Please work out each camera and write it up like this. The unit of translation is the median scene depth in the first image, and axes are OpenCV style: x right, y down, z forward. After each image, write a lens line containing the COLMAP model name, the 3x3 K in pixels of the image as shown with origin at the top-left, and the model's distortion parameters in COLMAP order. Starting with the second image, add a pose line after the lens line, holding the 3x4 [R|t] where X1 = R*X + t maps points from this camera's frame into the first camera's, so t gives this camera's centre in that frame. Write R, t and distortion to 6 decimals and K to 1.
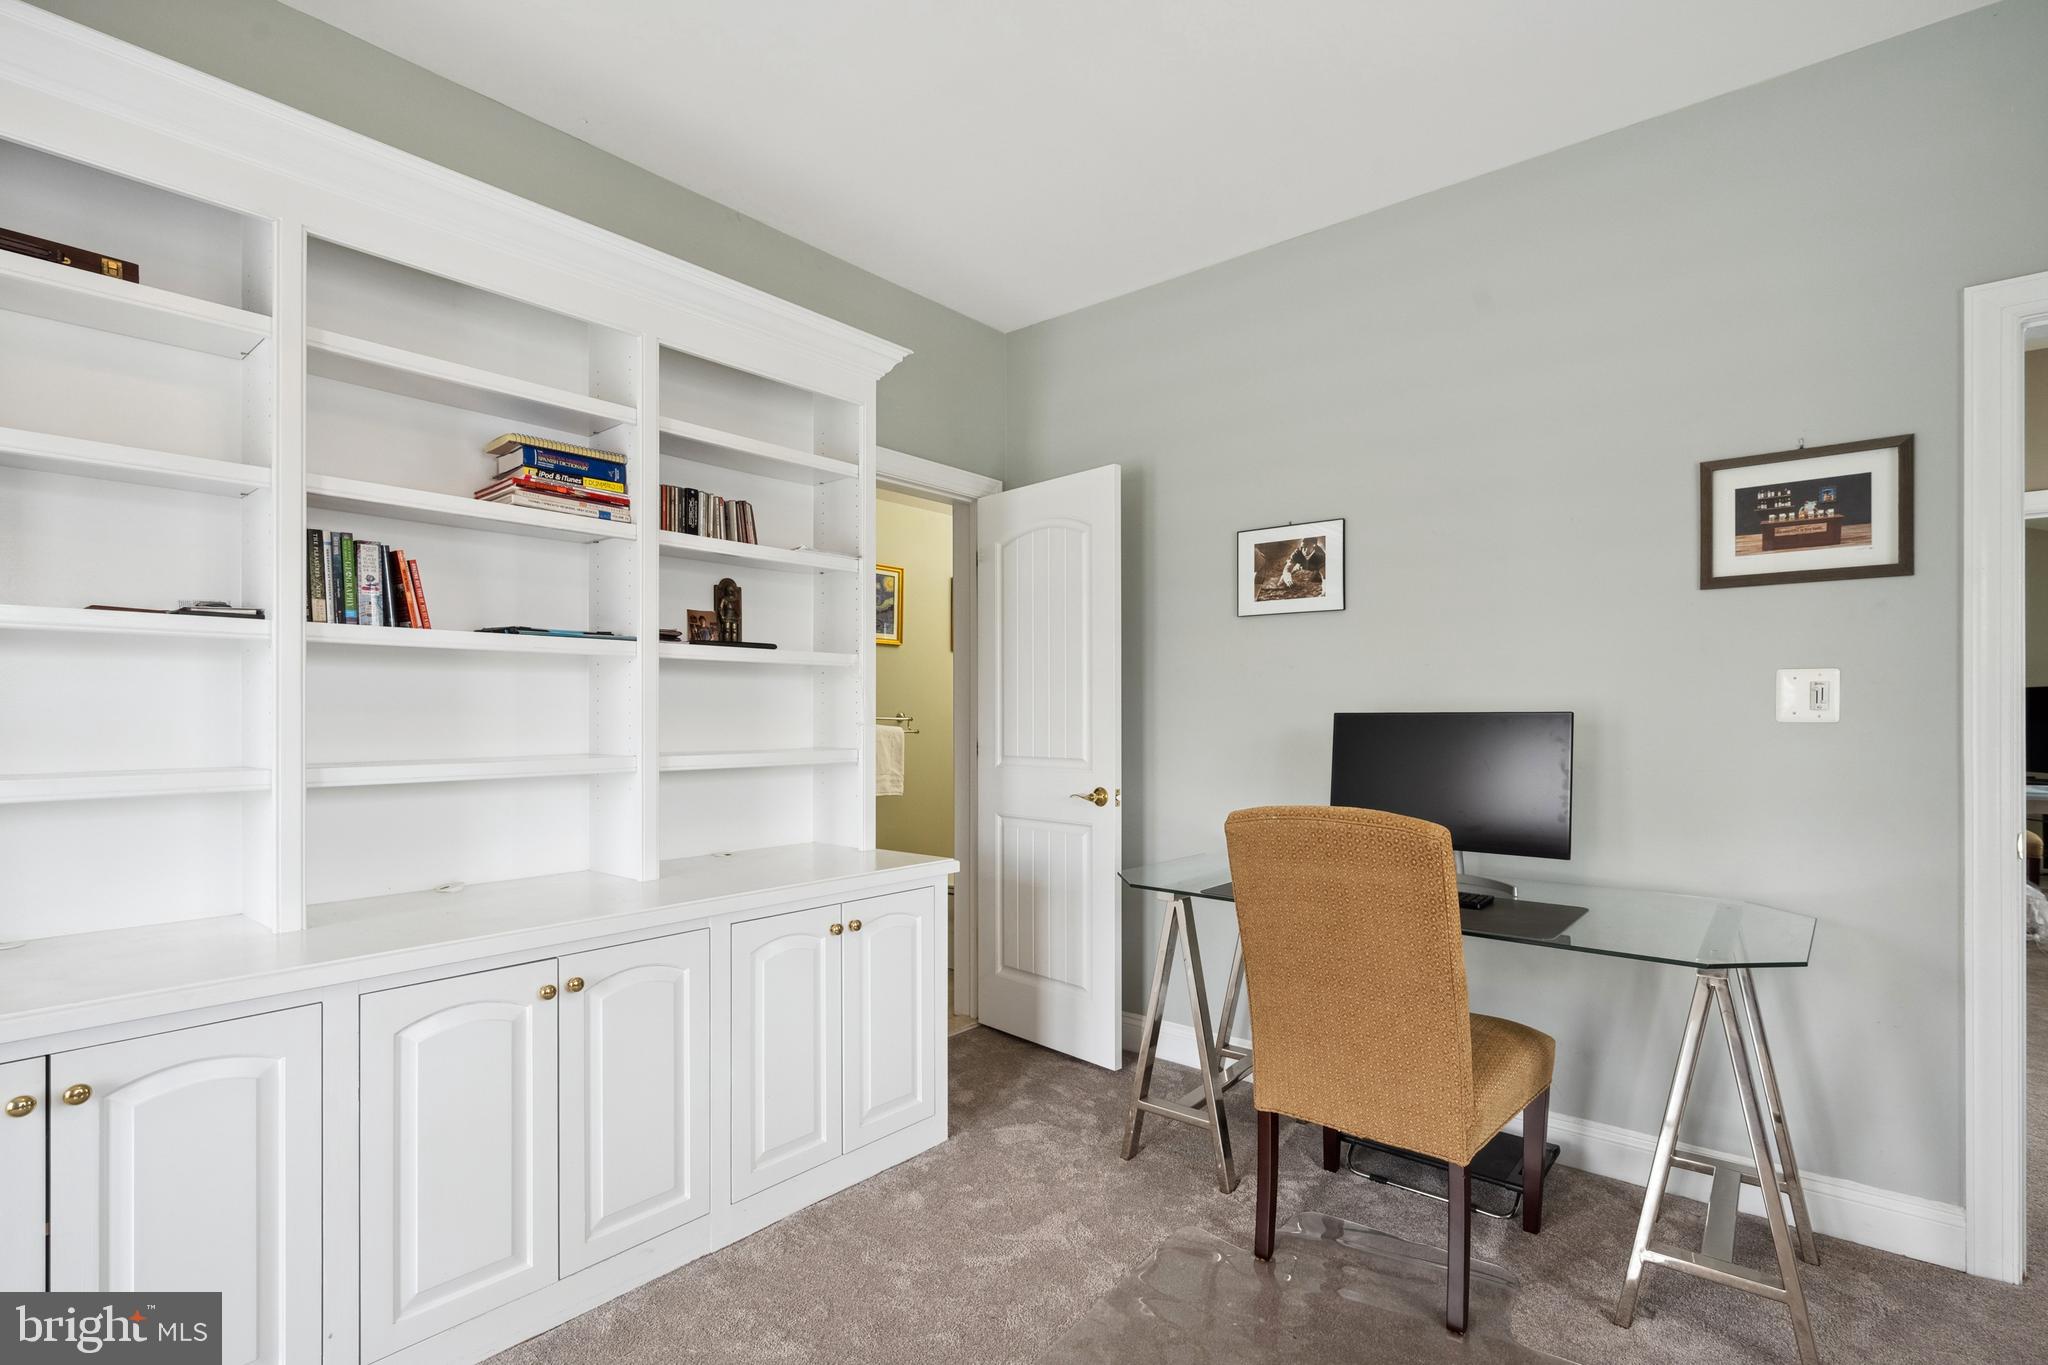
lens RADIAL K [[951.9, 0, 1027.4], [0, 951.9, 716.2], [0, 0, 1]] dist [-0.000811, -0.000183]
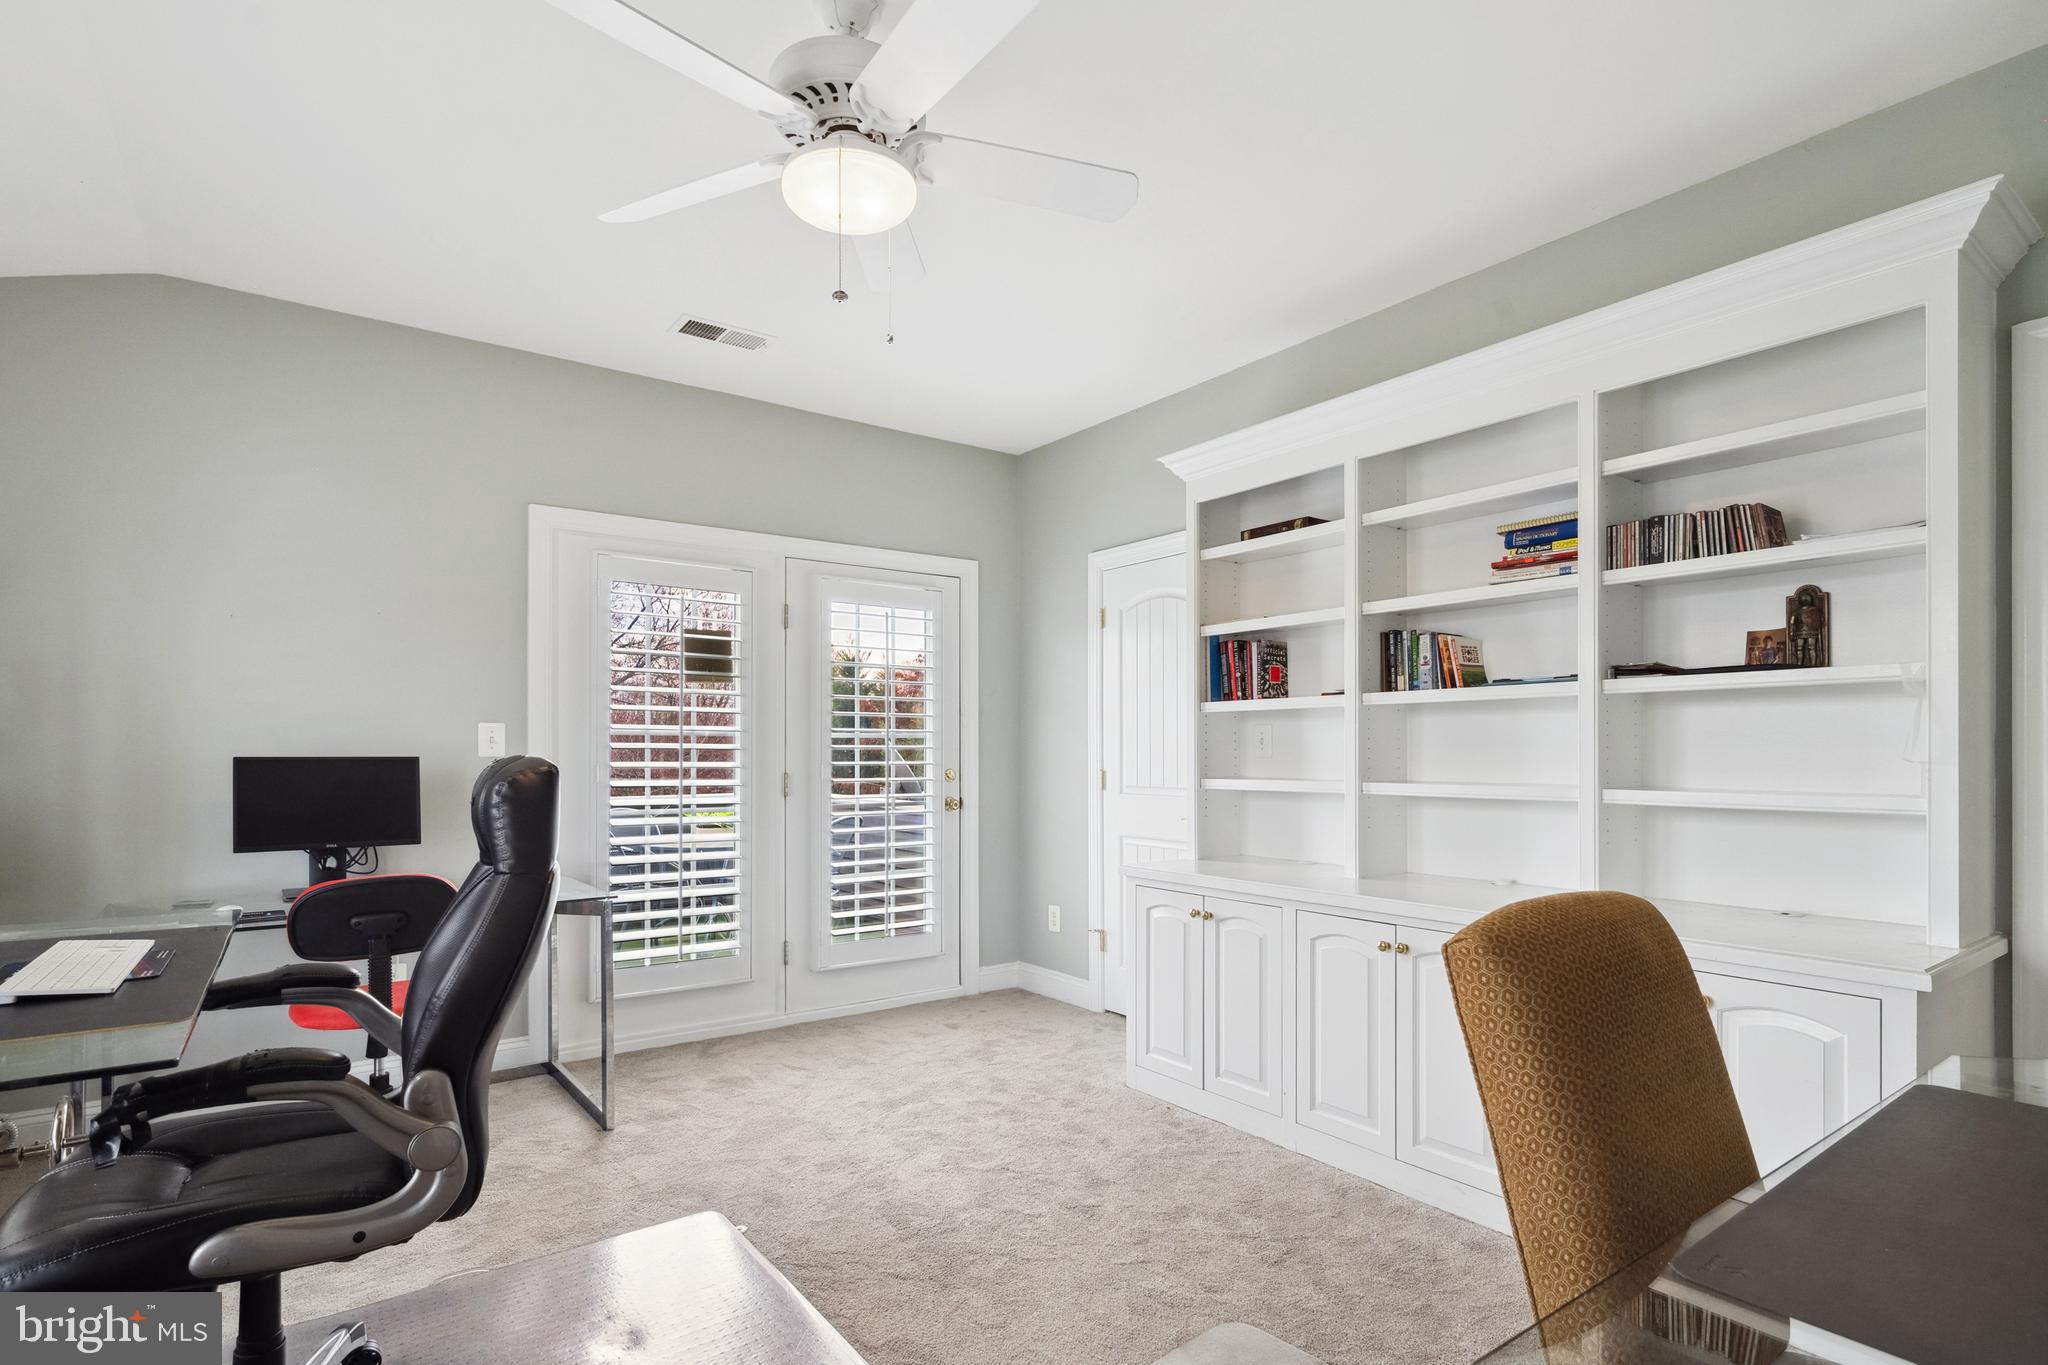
lens RADIAL K [[1012.5, 0, 1010.5], [0, 1012.5, 747.6], [0, 0, 1]] dist [-0.000393, -0.000369]
pose [[-0.238468, -0.005863, -0.971133, 0.895596], [-0.003249, 0.999981, -0.005239, 0.004976], [0.971145, 0.001906, -0.238483, 0.676651]]
